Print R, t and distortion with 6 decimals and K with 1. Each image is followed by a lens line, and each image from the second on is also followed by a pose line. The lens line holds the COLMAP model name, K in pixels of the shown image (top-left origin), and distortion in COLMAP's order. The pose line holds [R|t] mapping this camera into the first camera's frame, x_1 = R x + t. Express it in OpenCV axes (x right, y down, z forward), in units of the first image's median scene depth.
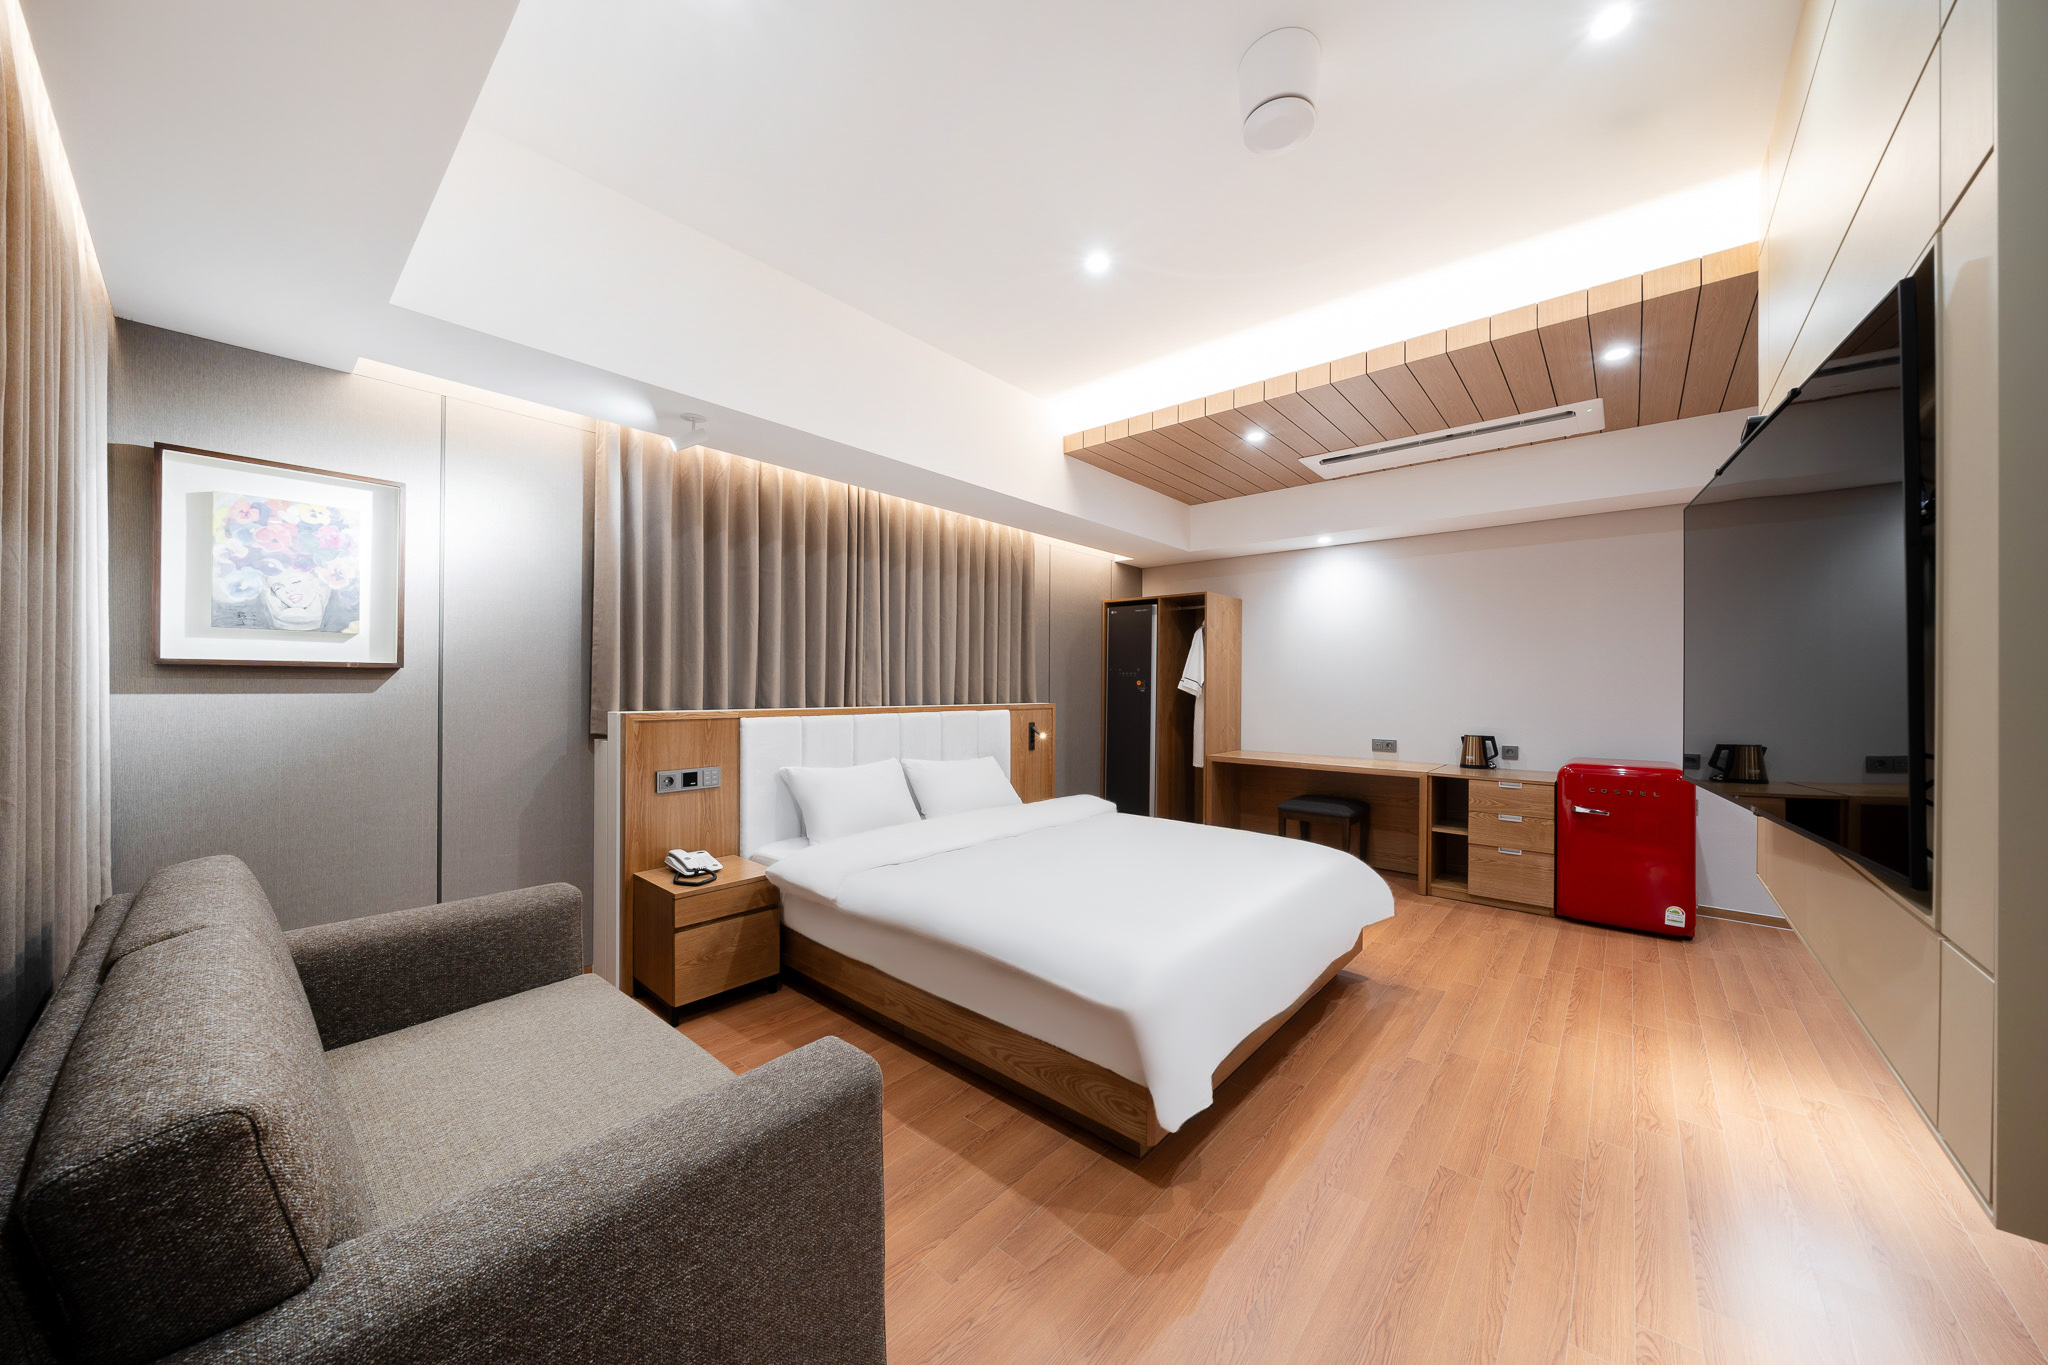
lens RADIAL K [[707.5, 0, 982.0], [0, 707.5, 682.7], [0, 0, 1]] dist [-0.000253, -0.000004]
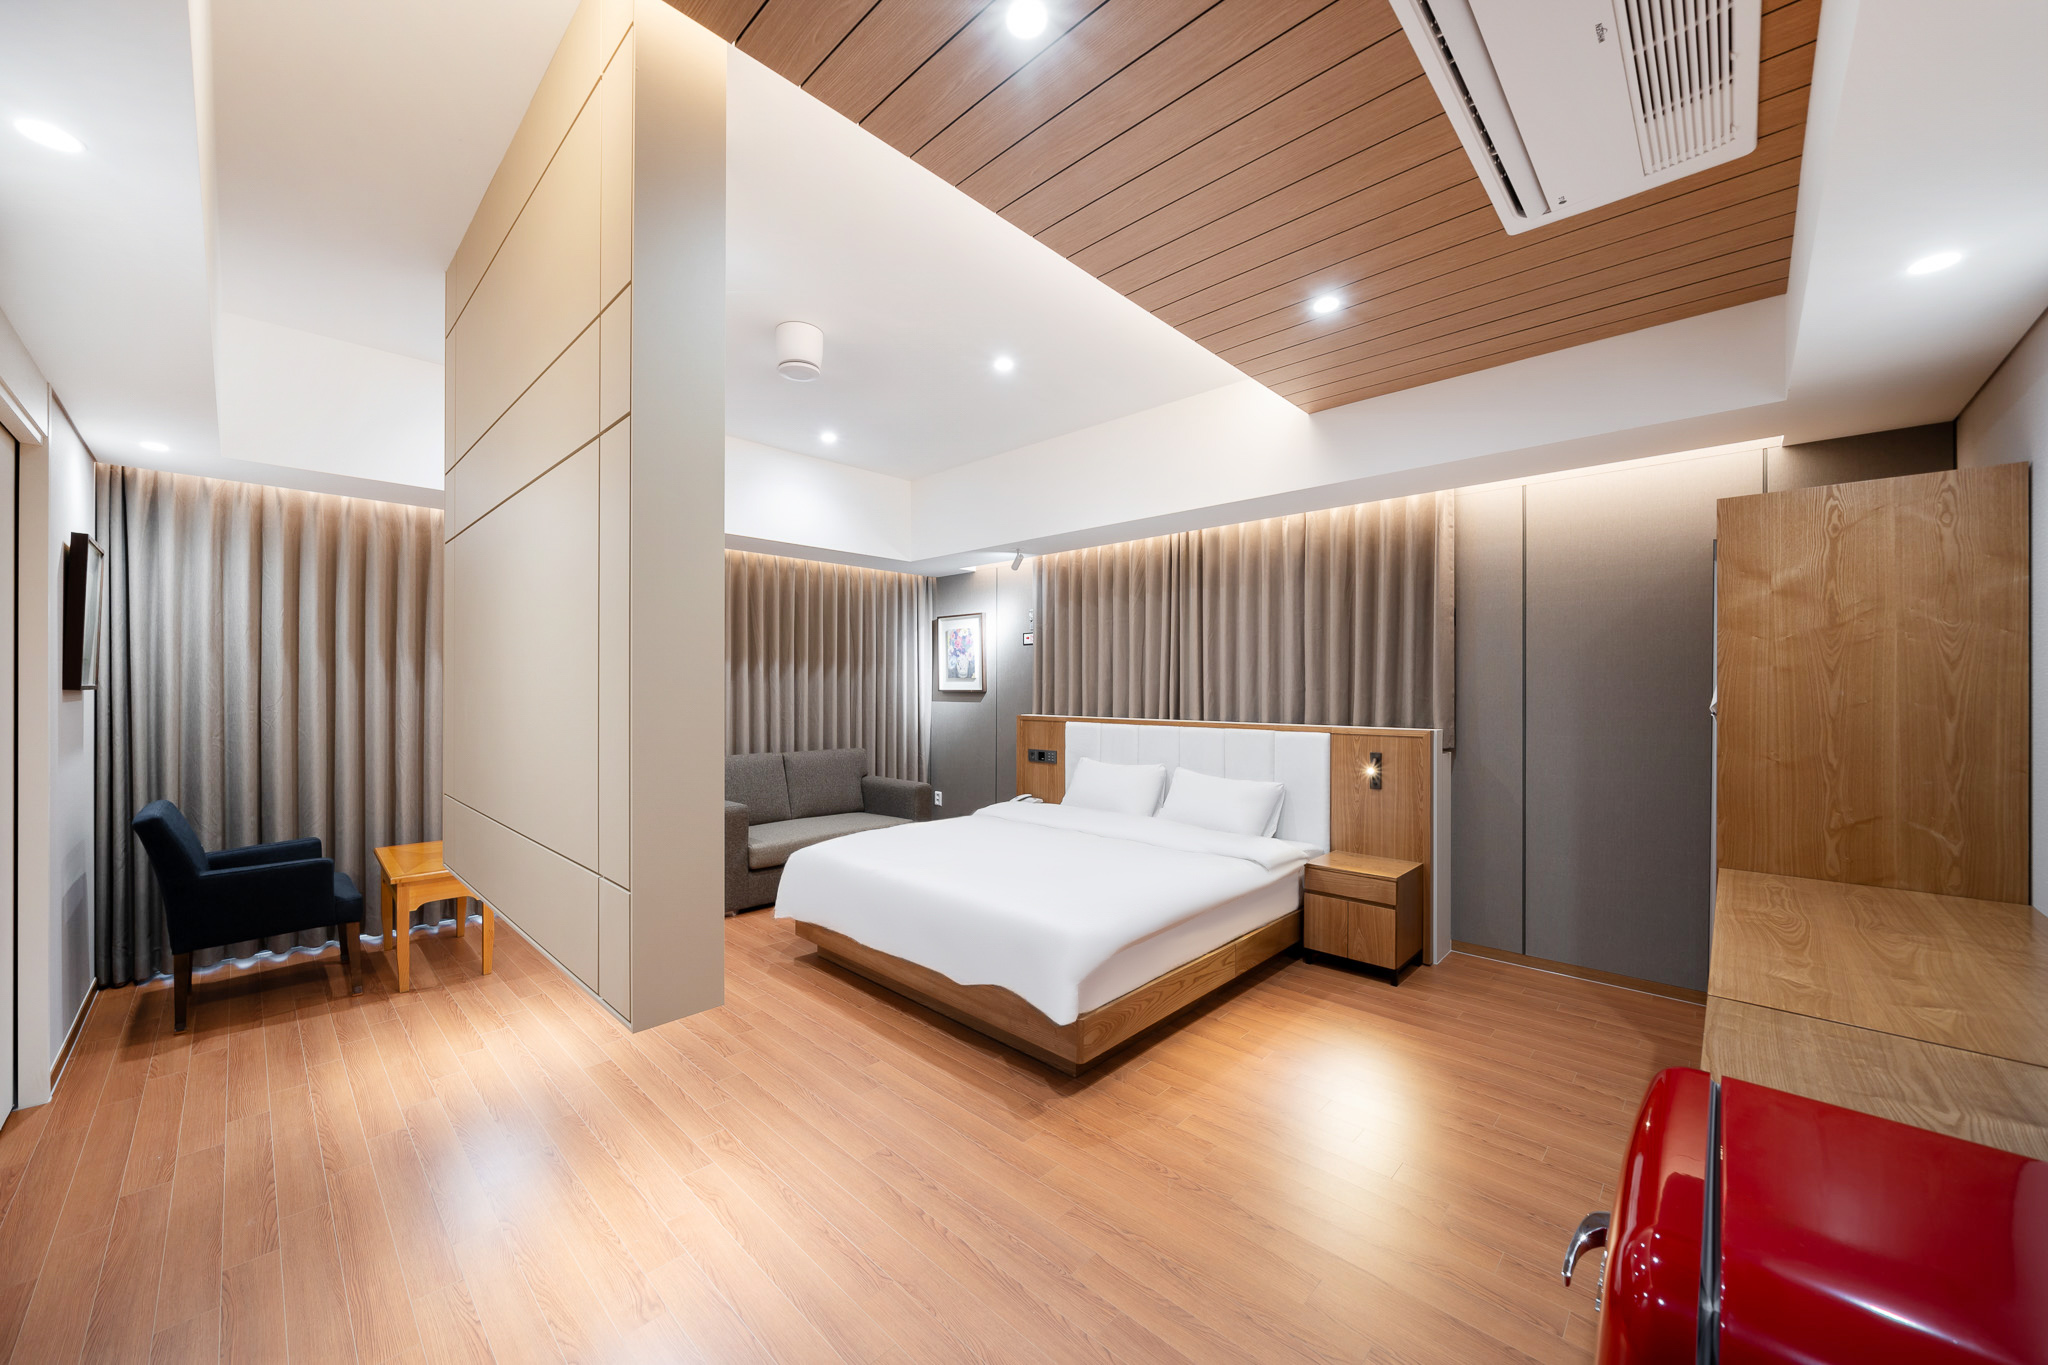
lens RADIAL K [[748.5, 0, 1024.0], [0, 748.5, 682.5], [0, 0, 1]] dist [-0.000193, 0.000012]
pose [[-0.021564, -0.016625, -0.999629, 1.337041], [-0.002978, 0.999858, -0.016564, -0.008518], [0.999763, 0.002620, -0.021611, 0.964744]]
